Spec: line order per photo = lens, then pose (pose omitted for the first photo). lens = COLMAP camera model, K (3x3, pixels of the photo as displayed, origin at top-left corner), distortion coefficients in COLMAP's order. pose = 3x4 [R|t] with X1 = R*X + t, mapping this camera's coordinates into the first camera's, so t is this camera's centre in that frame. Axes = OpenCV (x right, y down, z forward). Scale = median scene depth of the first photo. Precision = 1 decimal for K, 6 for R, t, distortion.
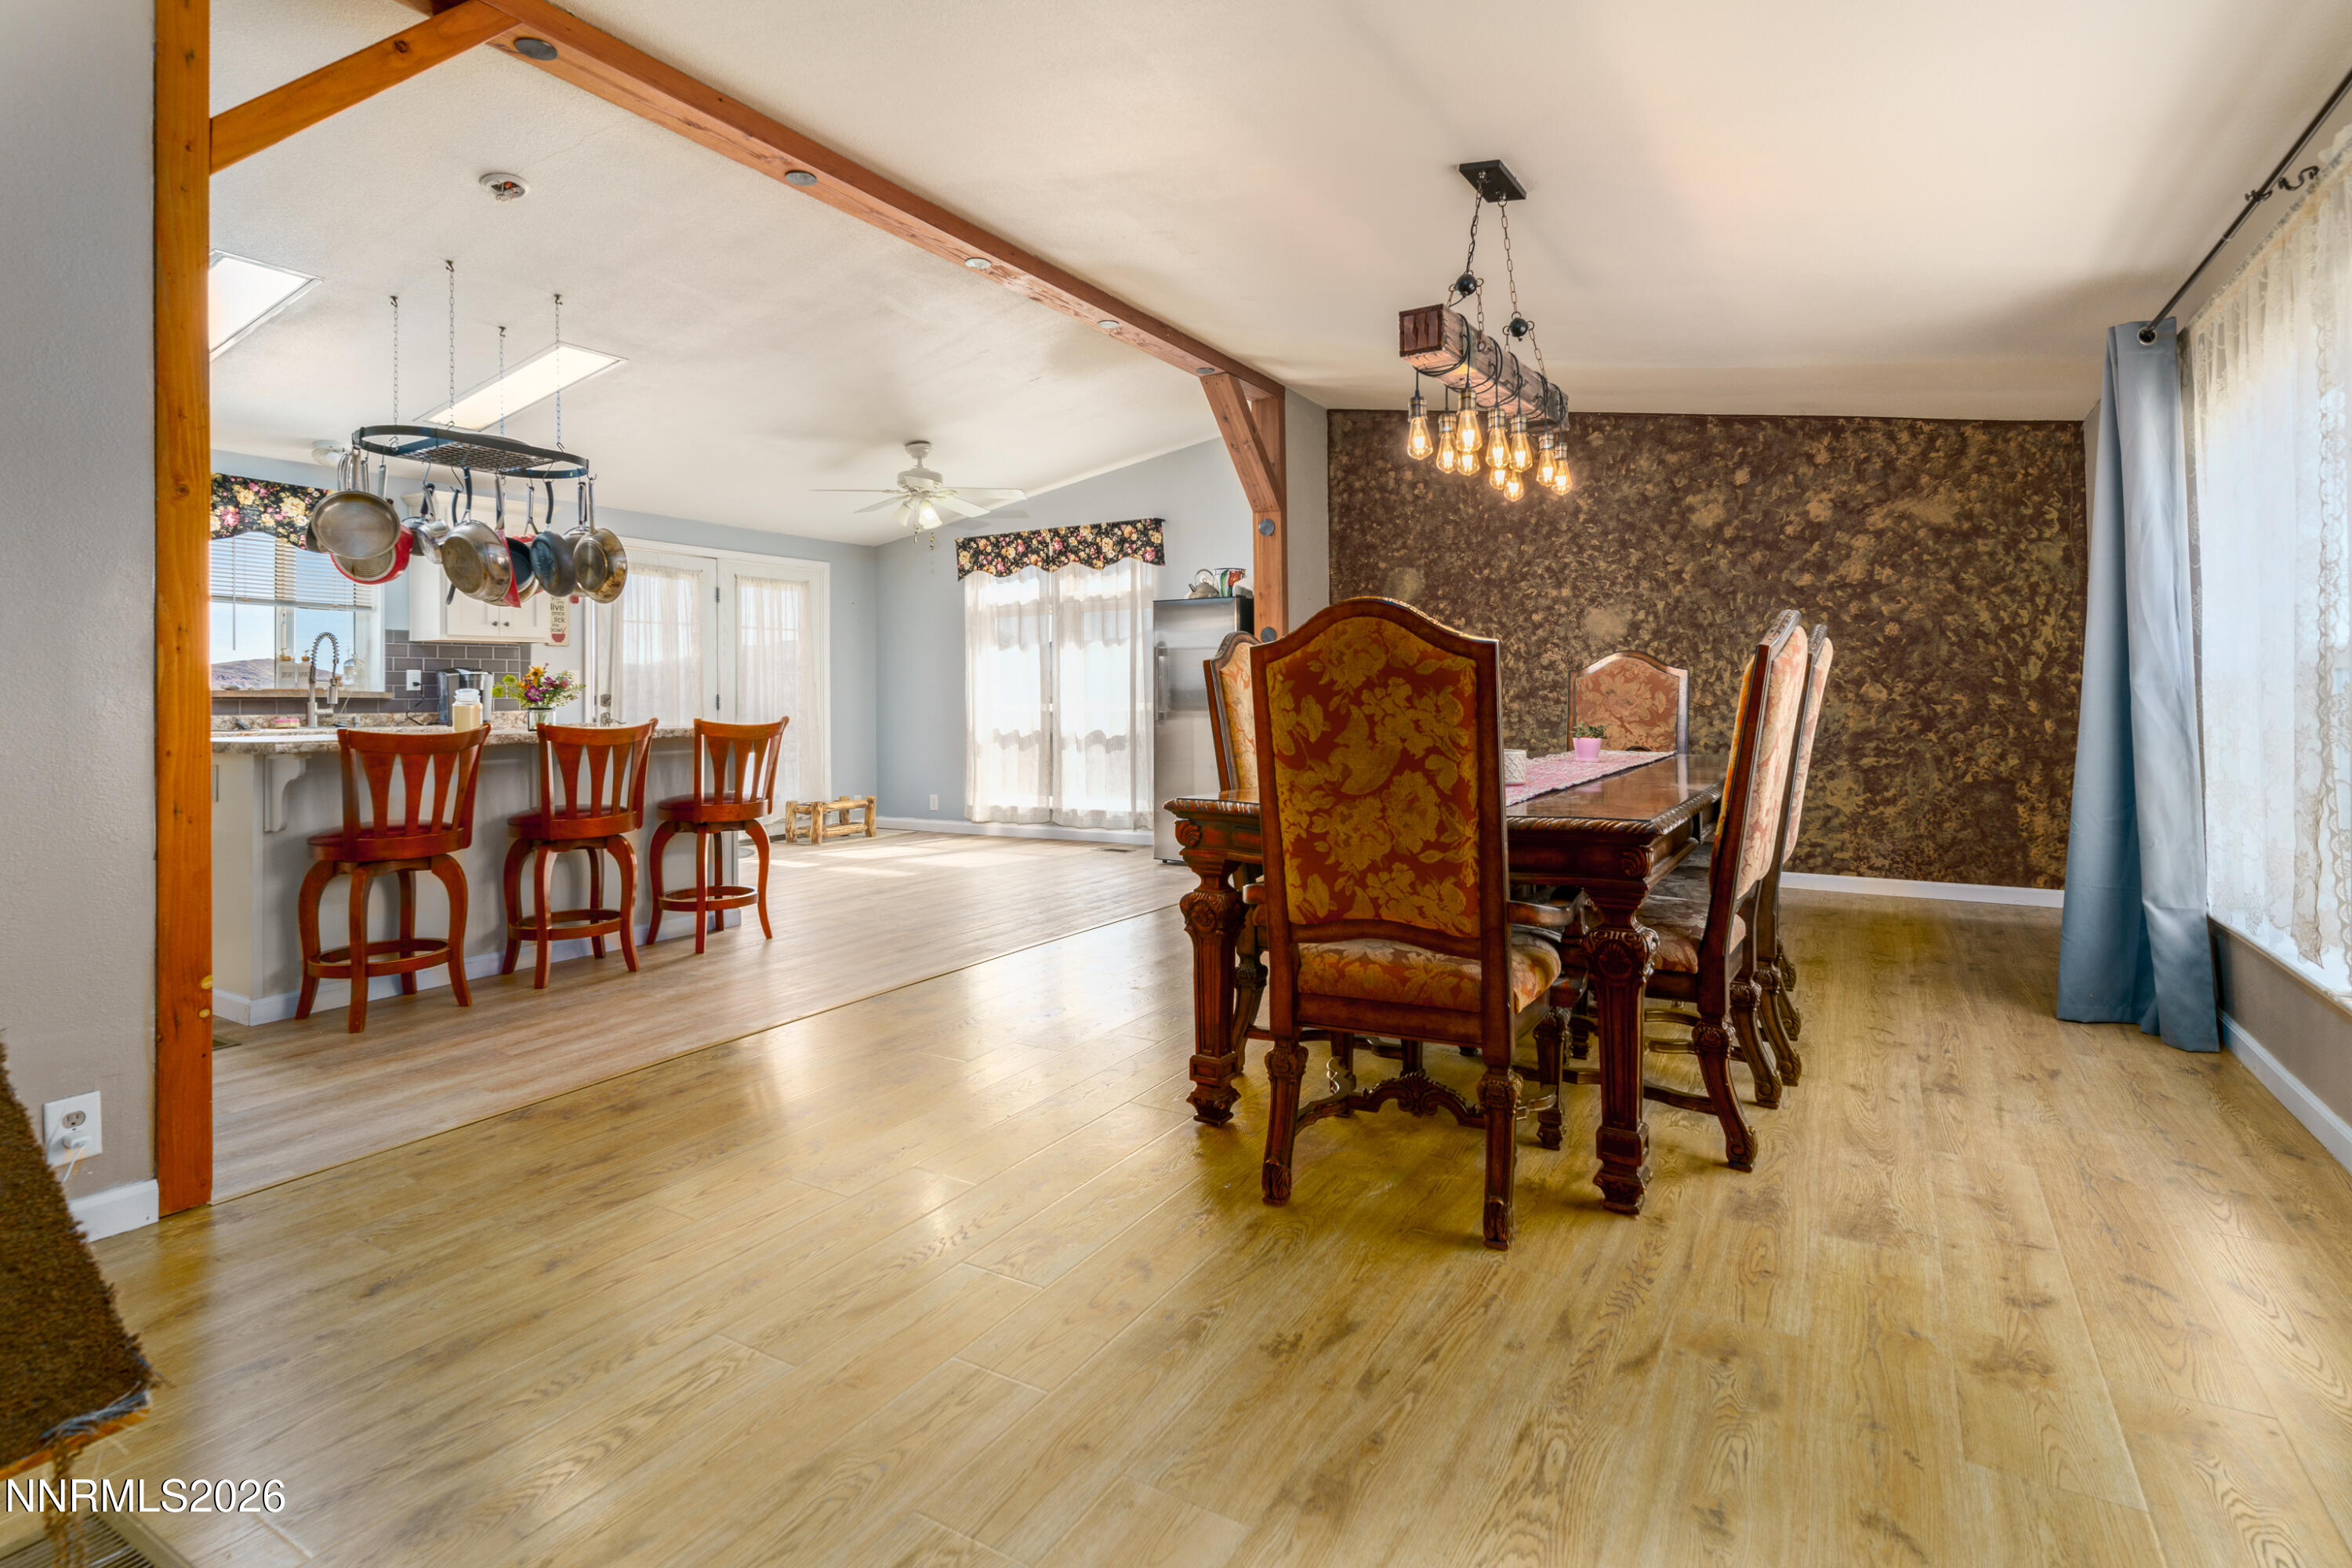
lens RADIAL K [[1163.6, 0, 1180.0], [0, 1163.6, 667.8], [0, 0, 1]] dist [-0.000043, 0.000005]
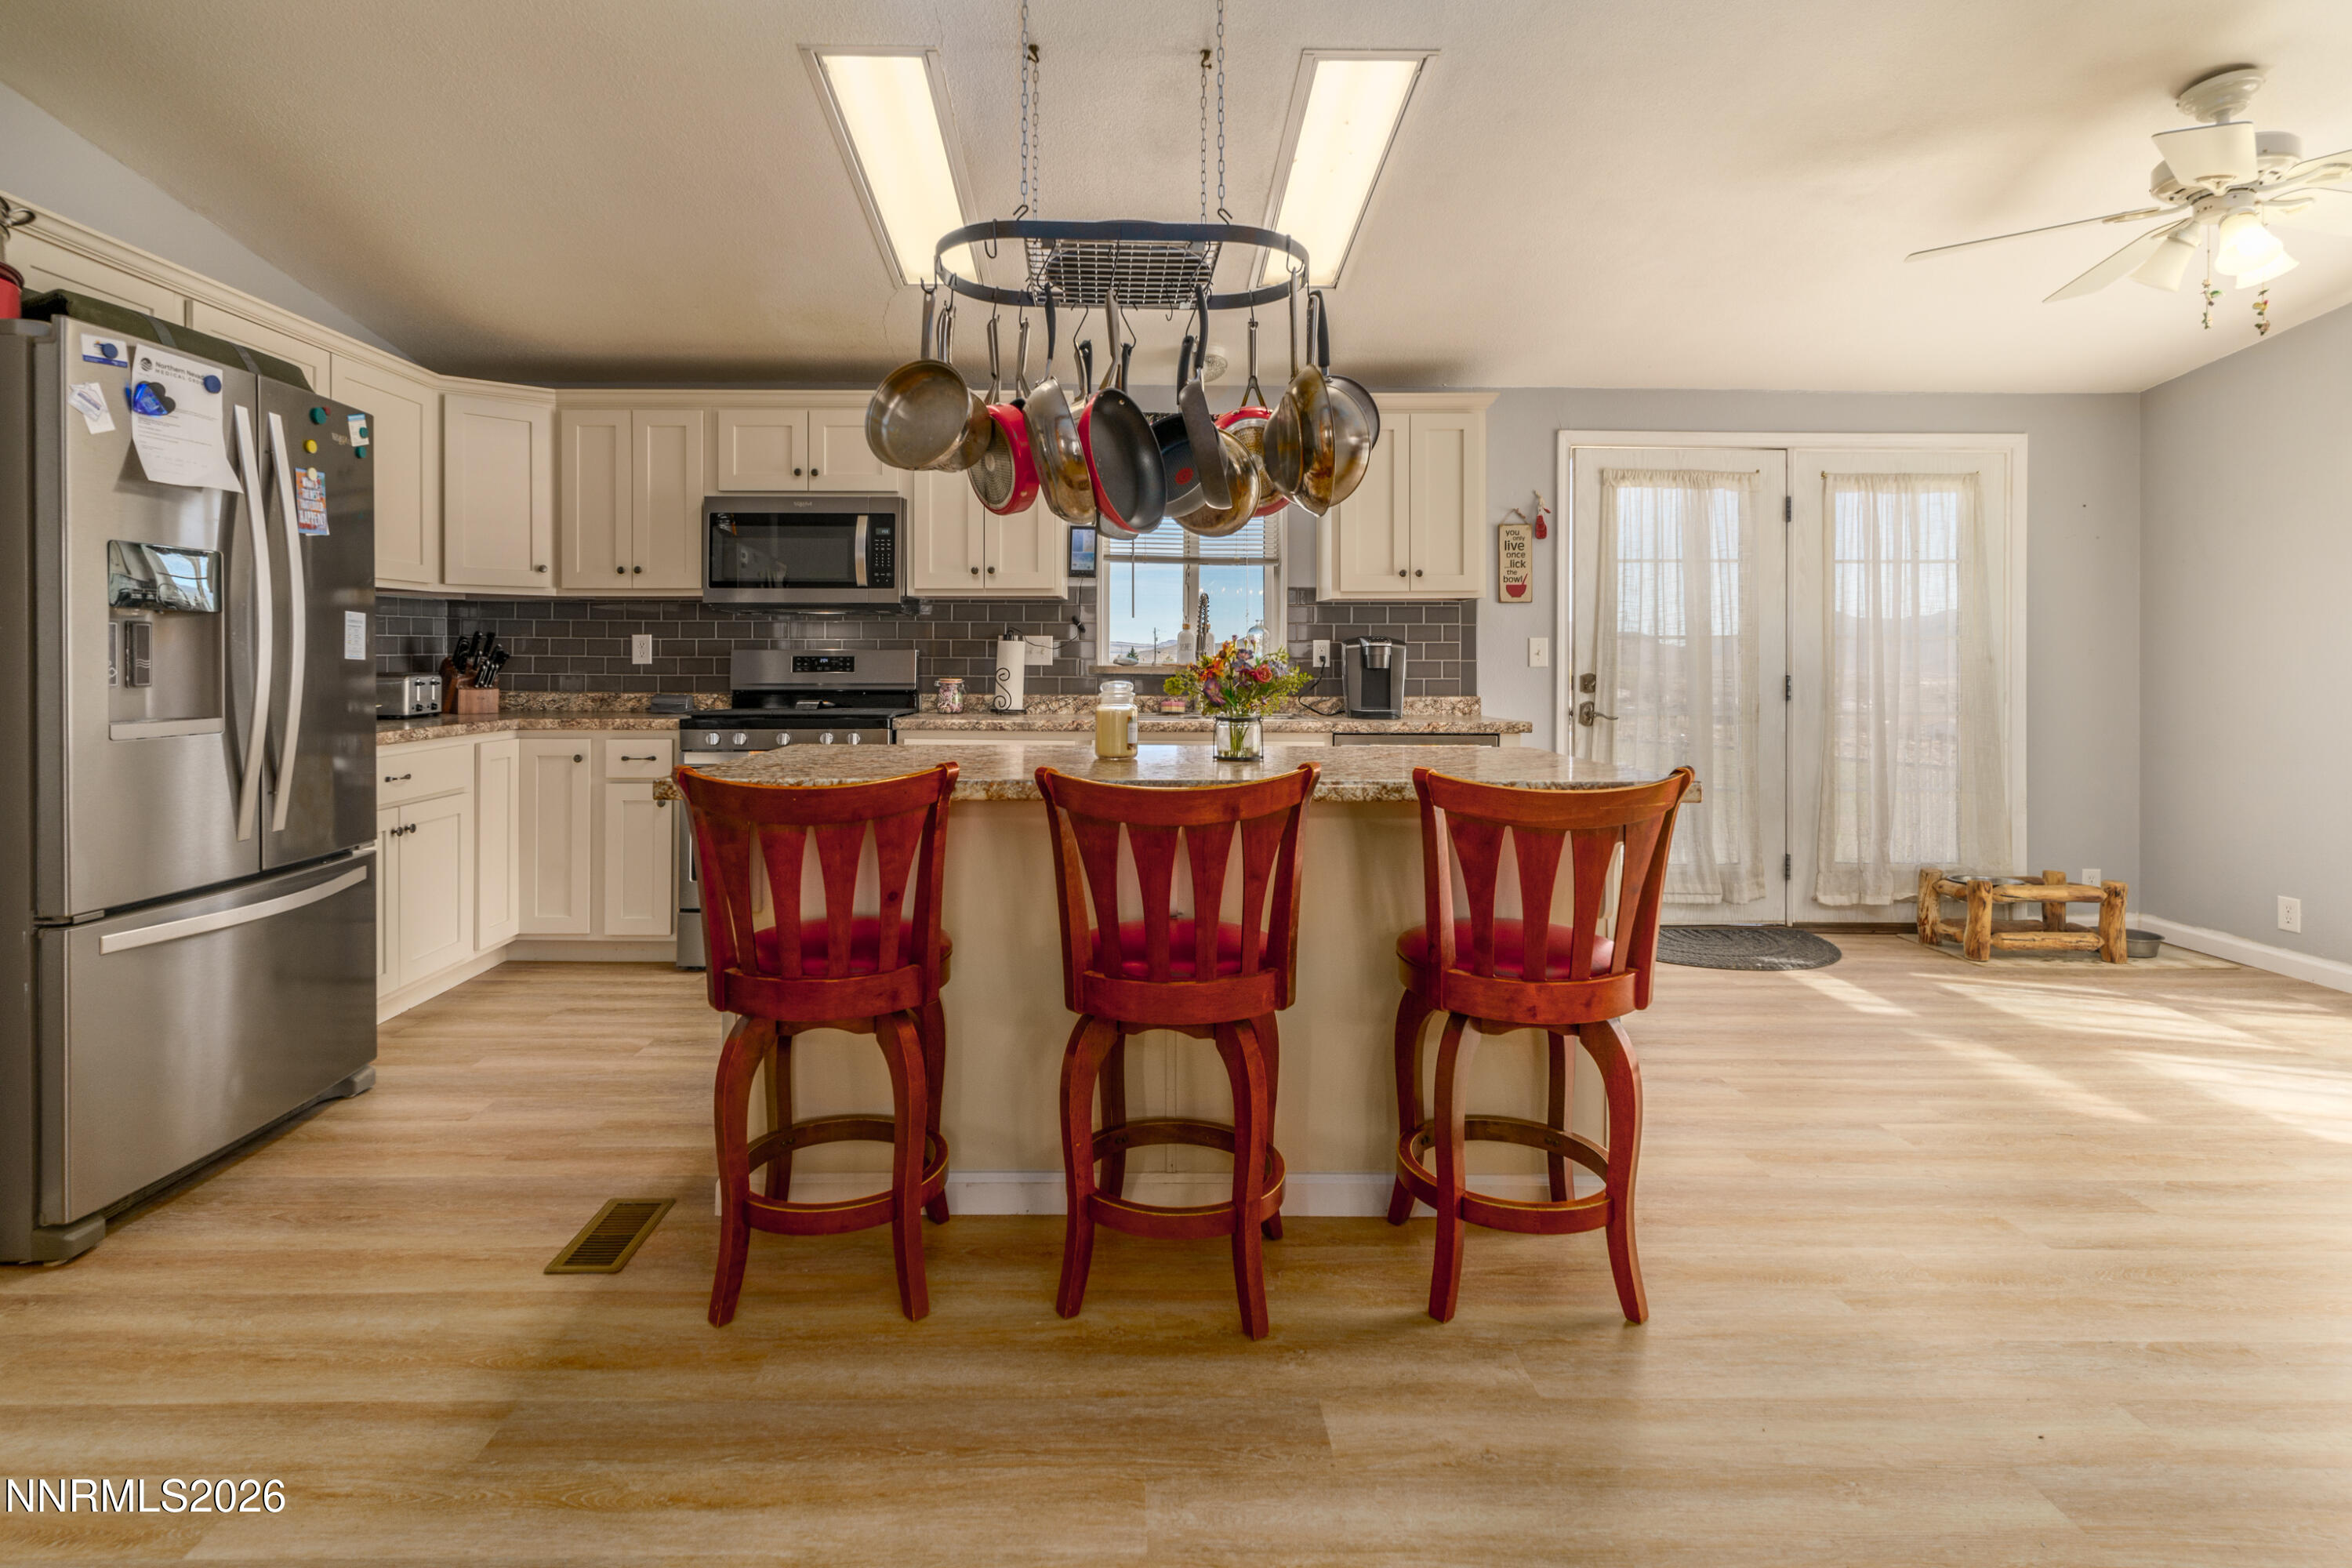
lens RADIAL K [[1154.3, 0, 1118.8], [0, 1154.3, 656.2], [0, 0, 1]] dist [0.000313, -0.000249]
pose [[0.519590, 0.011583, -0.854337, -0.083925], [0.012857, 0.999689, 0.021373, -0.005143], [0.854319, -0.022089, 0.519280, 0.495991]]
